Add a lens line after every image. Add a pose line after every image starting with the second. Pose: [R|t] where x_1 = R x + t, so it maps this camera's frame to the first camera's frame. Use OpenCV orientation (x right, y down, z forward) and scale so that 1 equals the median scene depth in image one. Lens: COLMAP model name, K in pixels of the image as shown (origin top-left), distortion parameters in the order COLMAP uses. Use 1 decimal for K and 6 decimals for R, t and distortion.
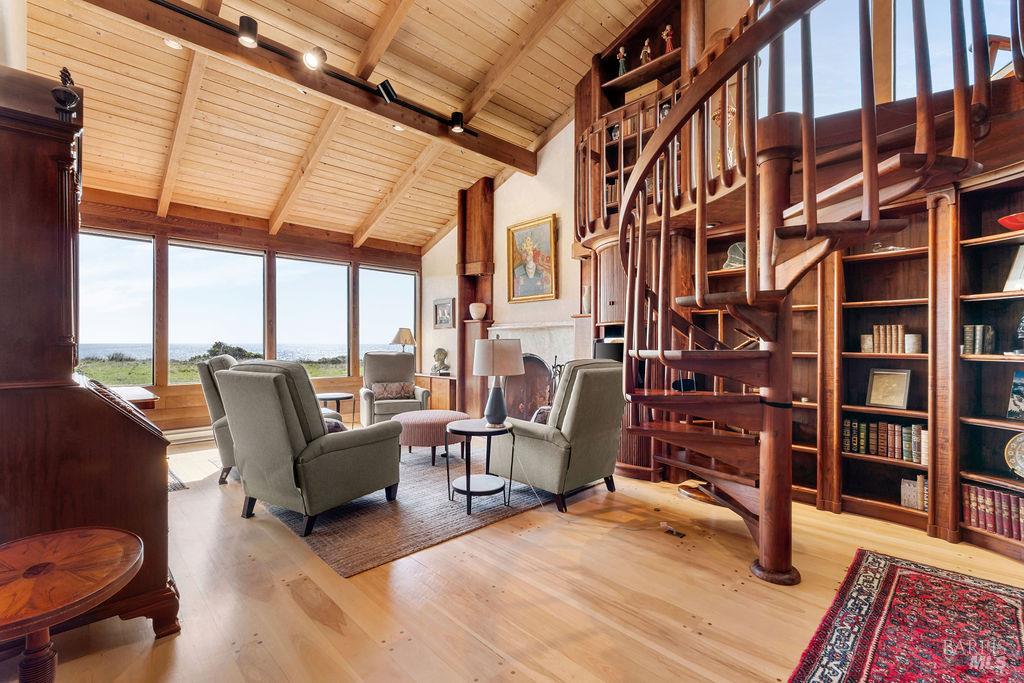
lens RADIAL K [[458.9, 0, 510.9], [0, 458.9, 346.2], [0, 0, 1]] dist [-0.002873, -0.000132]
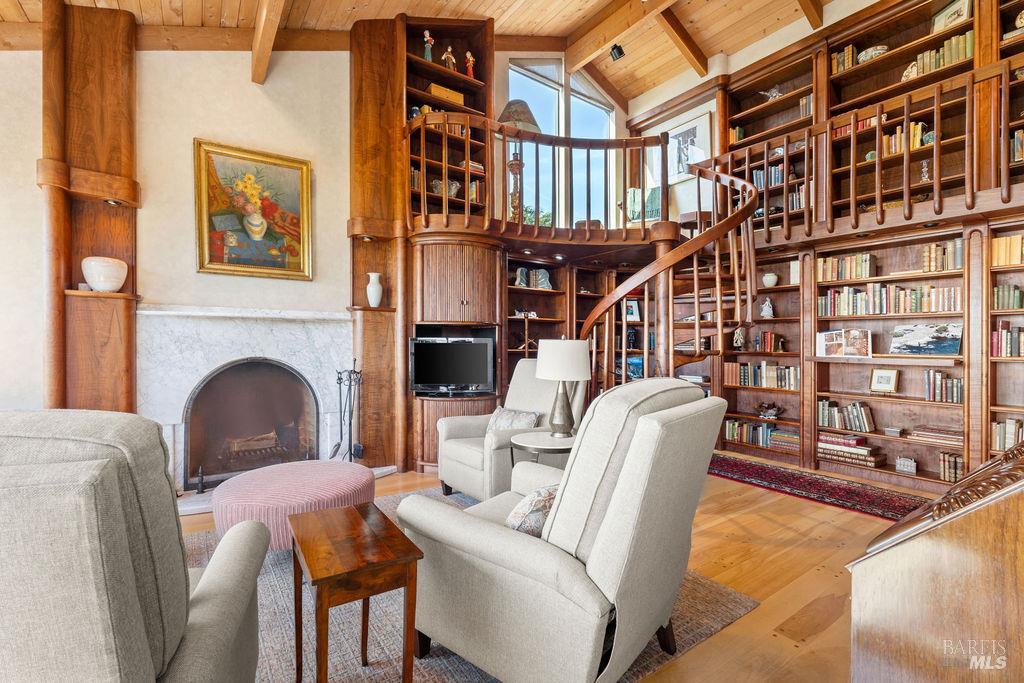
lens RADIAL K [[458.9, 0, 511.6], [0, 458.9, 346.8], [0, 0, 1]] dist [-0.002873, -0.000132]
pose [[0.144056, -0.003711, 0.989563, -0.699517], [0.001532, 0.999993, 0.003527, -0.001758], [-0.989568, 0.001008, 0.144061, 0.717022]]
